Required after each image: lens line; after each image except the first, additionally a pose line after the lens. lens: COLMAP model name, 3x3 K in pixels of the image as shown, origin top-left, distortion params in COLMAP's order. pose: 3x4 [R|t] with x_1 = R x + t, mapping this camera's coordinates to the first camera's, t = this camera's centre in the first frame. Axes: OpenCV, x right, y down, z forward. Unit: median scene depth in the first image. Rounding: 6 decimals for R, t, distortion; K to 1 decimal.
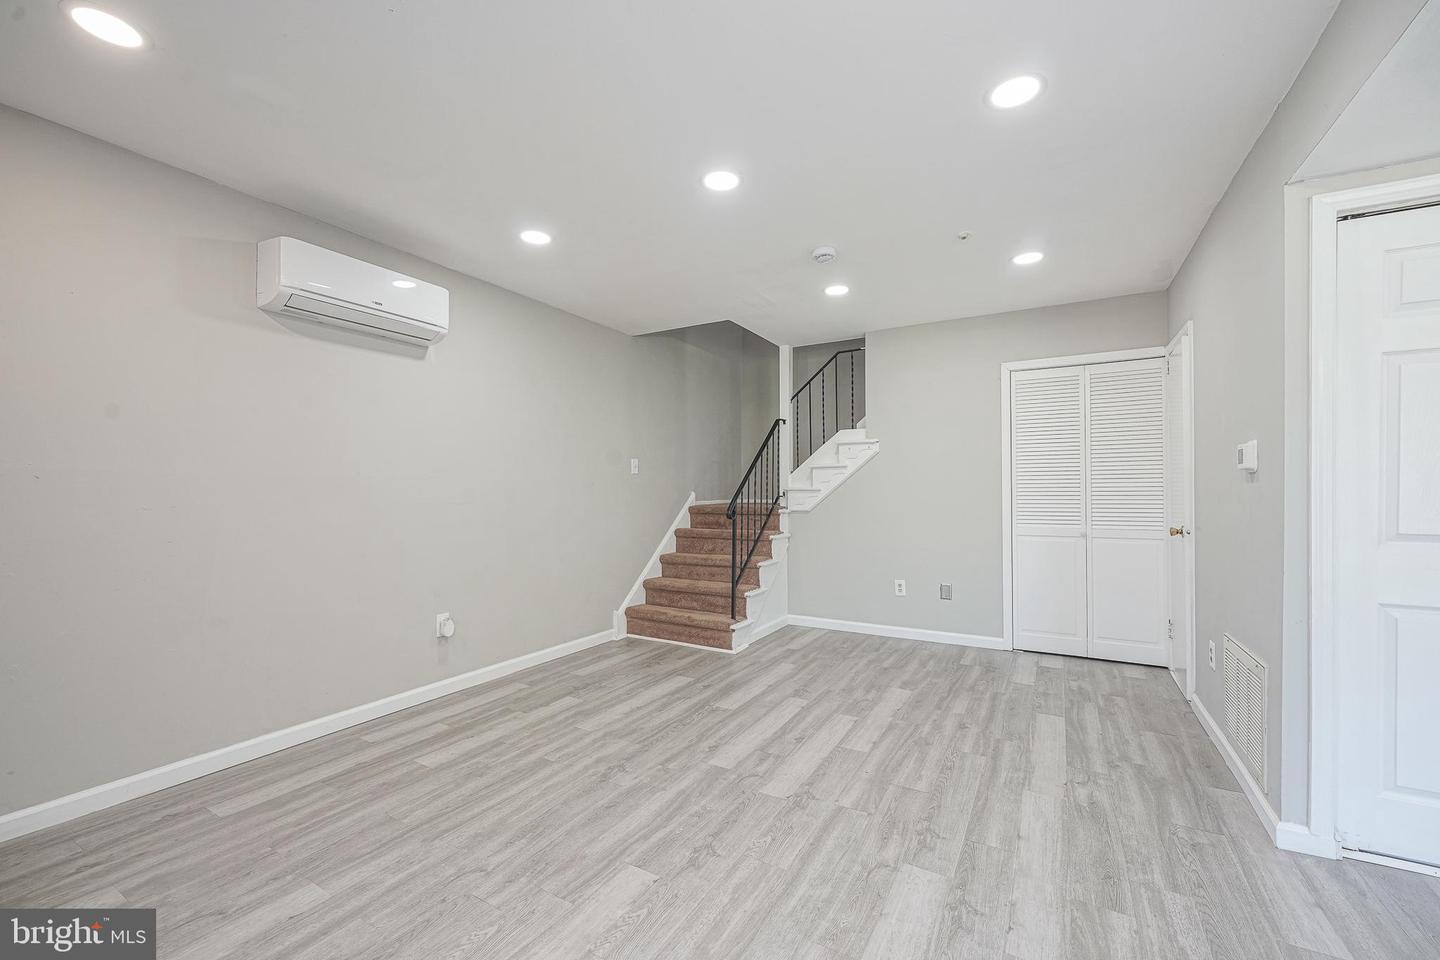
lens RADIAL K [[599.0, 0, 699.4], [0, 599.0, 491.3], [0, 0, 1]] dist [-0.000598, 0.000141]
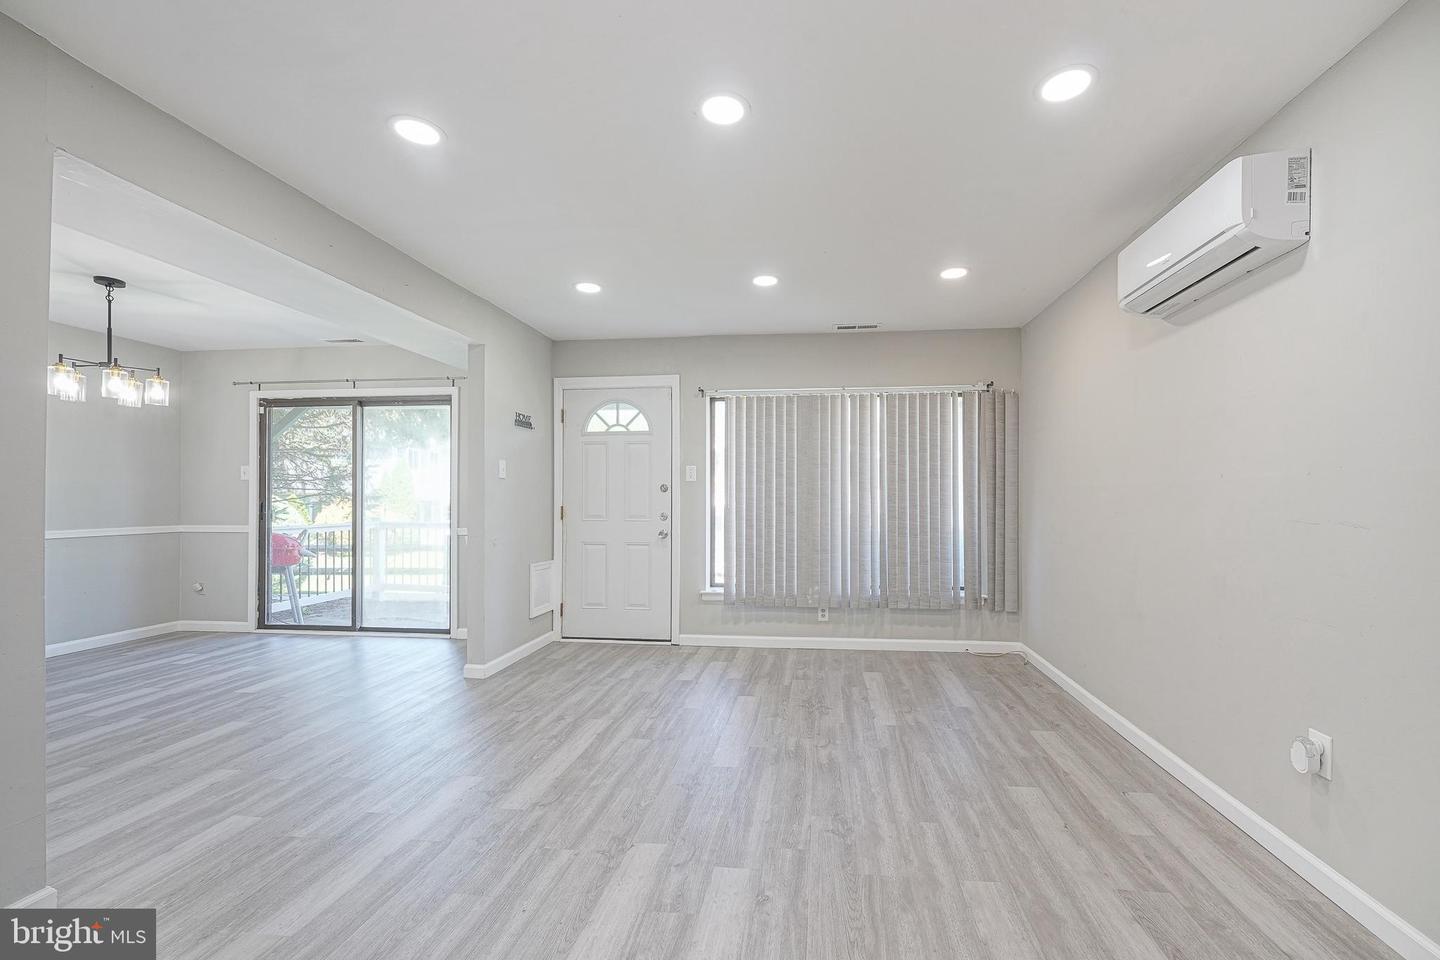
lens RADIAL K [[579.8, 0, 760.6], [0, 579.8, 499.2], [0, 0, 1]] dist [0.001020, 0.000251]
pose [[-0.898741, -0.001250, -0.438477, 0.269110], [-0.000509, 0.999998, -0.001807, 0.000136], [0.438479, -0.001400, -0.898740, 1.408994]]
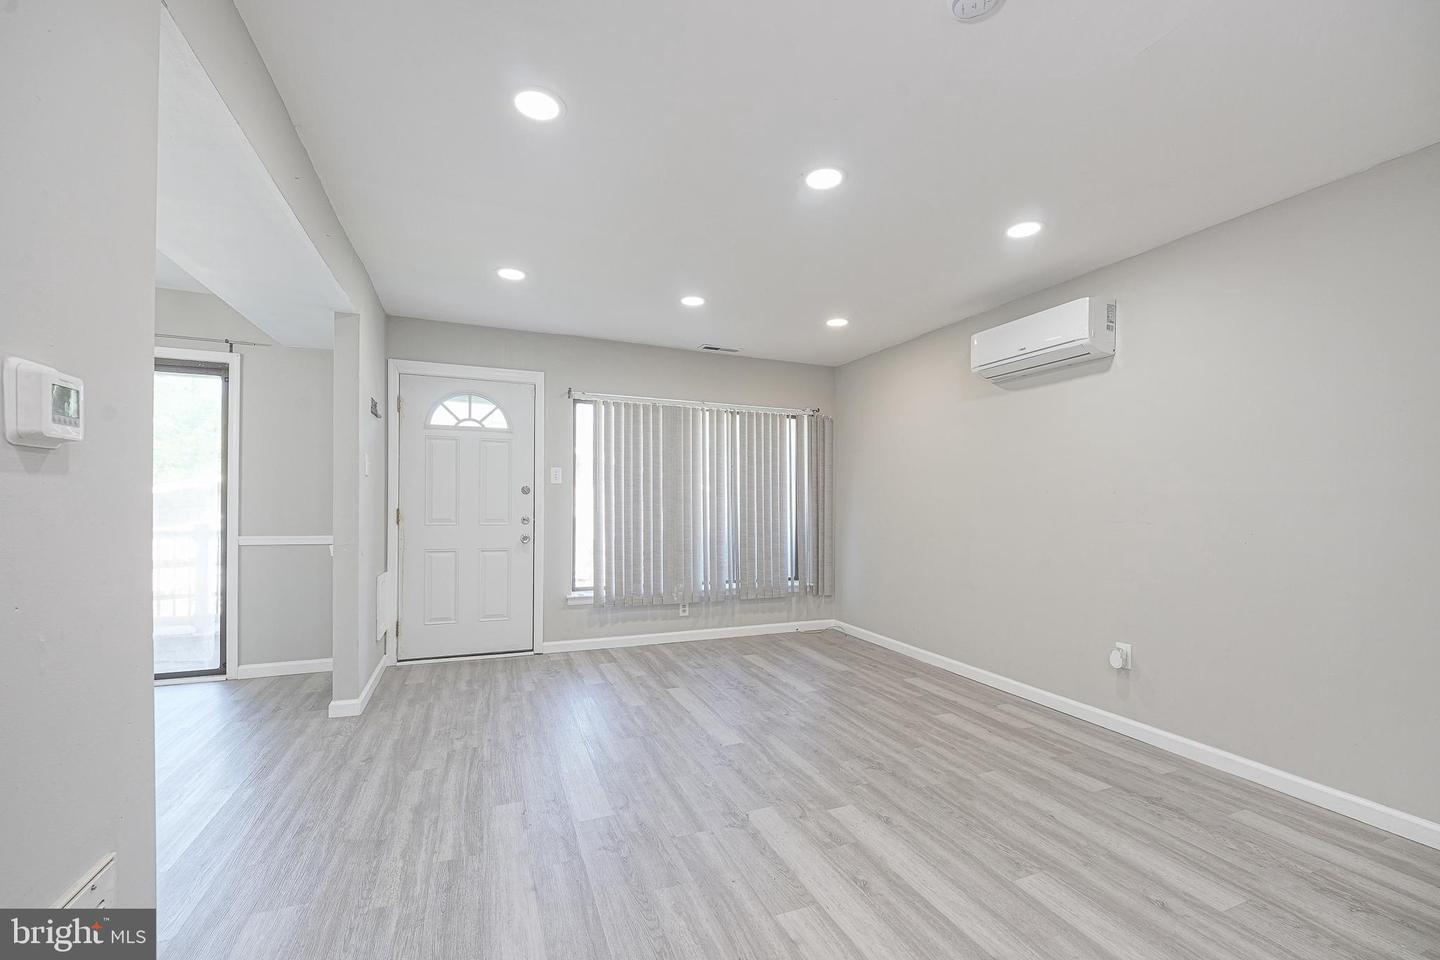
lens RADIAL K [[571.8, 0, 726.6], [0, 571.8, 505.3], [0, 0, 1]] dist [-0.000274, 0.000001]
pose [[-0.588307, -0.004277, -0.808626, 0.708705], [-0.008989, 0.999959, 0.001251, -0.000221], [0.808588, 0.008005, -0.588321, 1.157381]]
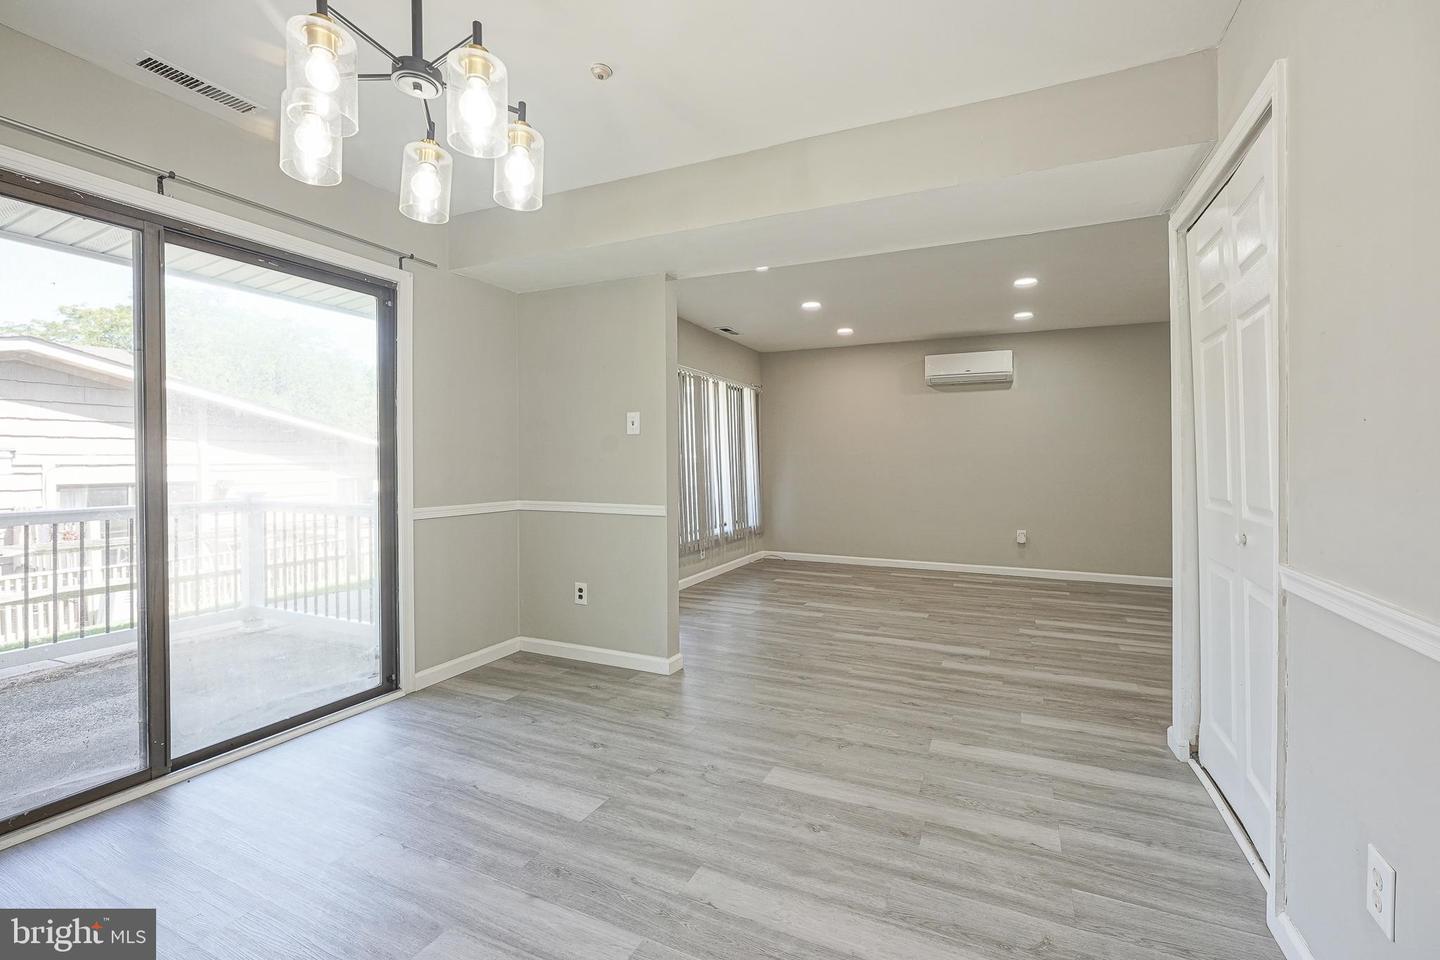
lens RADIAL K [[565.5, 0, 715.5], [0, 565.5, 458.4], [0, 0, 1]] dist [0.000716, 0.000016]
pose [[0.069001, -0.009137, -0.997575, 1.328111], [0.003603, 0.999954, -0.008909, 0.006131], [0.997610, -0.002979, 0.069031, -0.009440]]
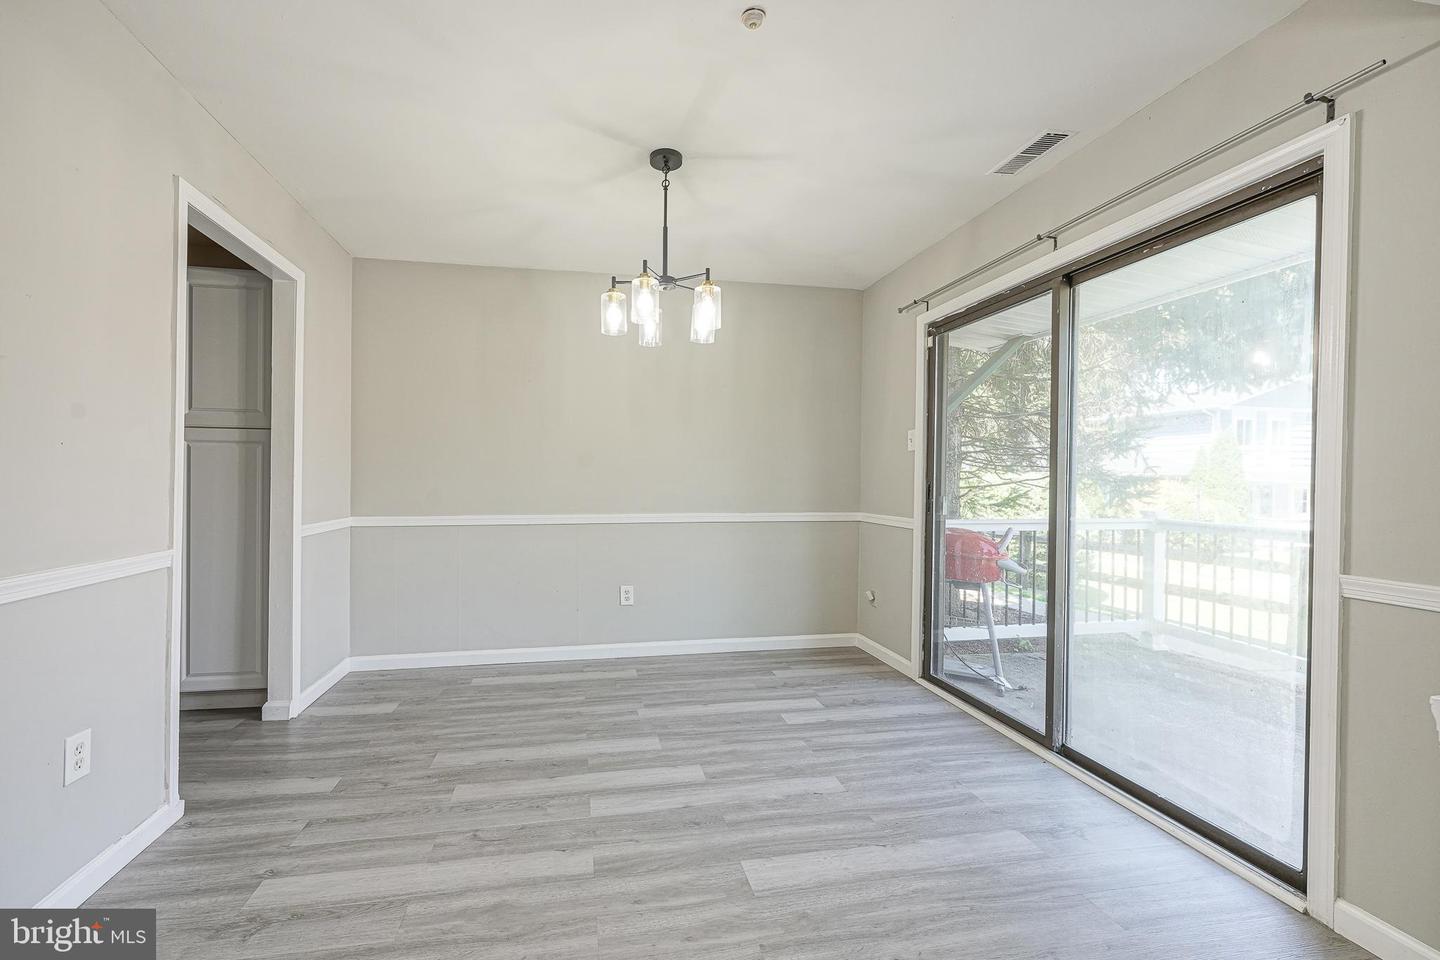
lens RADIAL K [[587.4, 0, 664.1], [0, 587.4, 484.0], [0, 0, 1]] dist [0.000516, -0.000023]
pose [[-0.647632, -0.012255, 0.761855, 0.313480], [-0.009287, 0.999923, 0.008190, 0.002072], [-0.761897, -0.001772, -0.647696, 0.331951]]
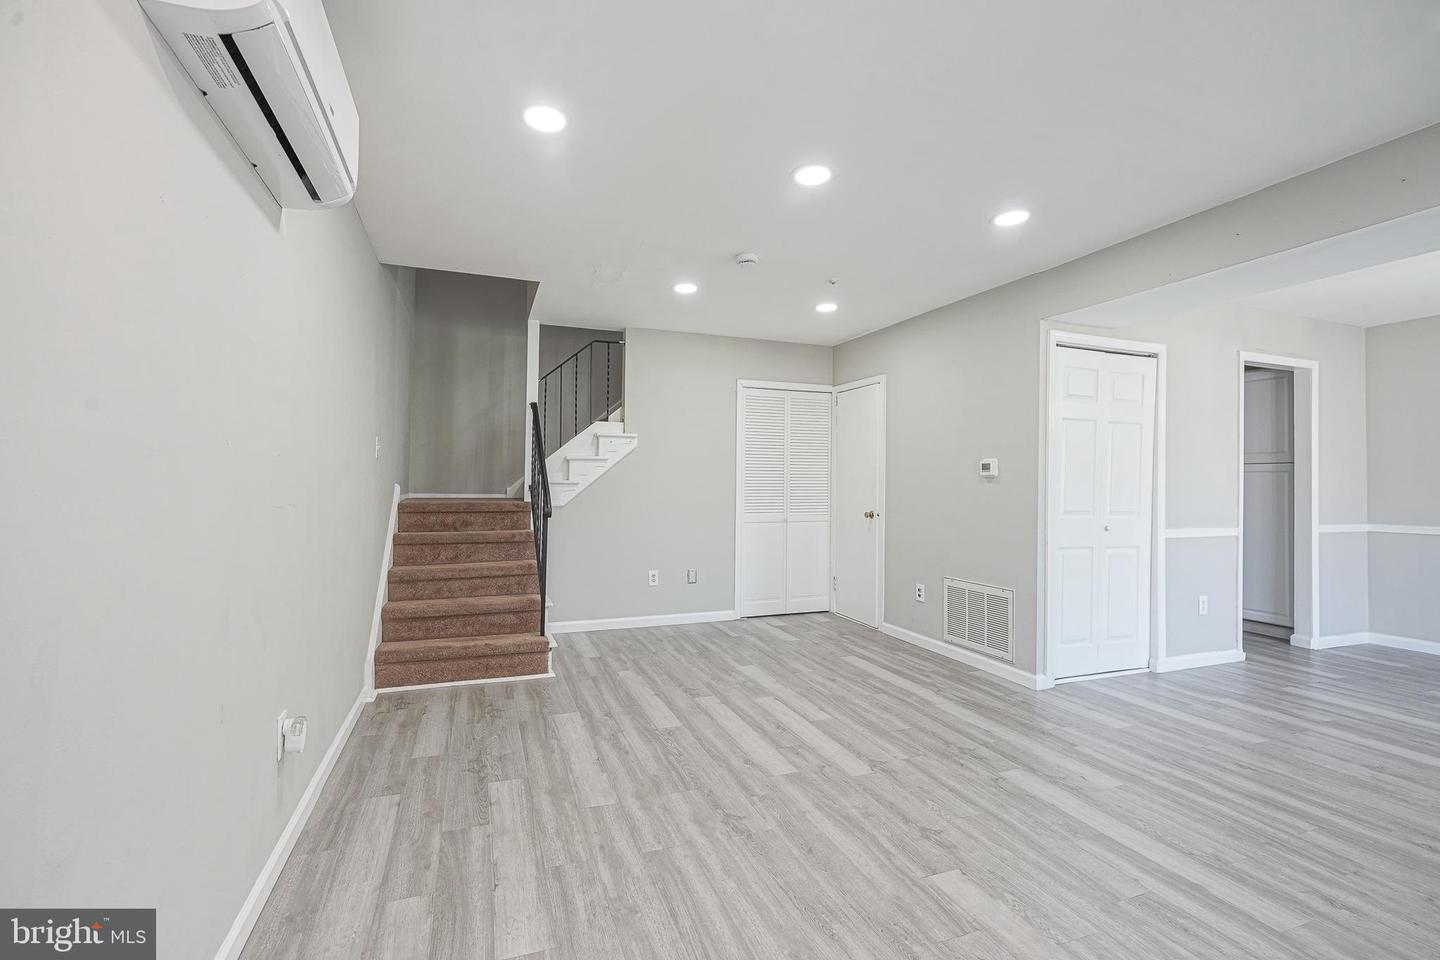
lens RADIAL K [[619.2, 0, 685.0], [0, 619.2, 474.0], [0, 0, 1]] dist [0.000725, -0.000182]
pose [[0.623037, 0.020587, 0.781921, -0.722728], [-0.009193, 0.999777, -0.018998, -0.000123], [-0.782138, 0.004649, 0.623088, 0.429423]]
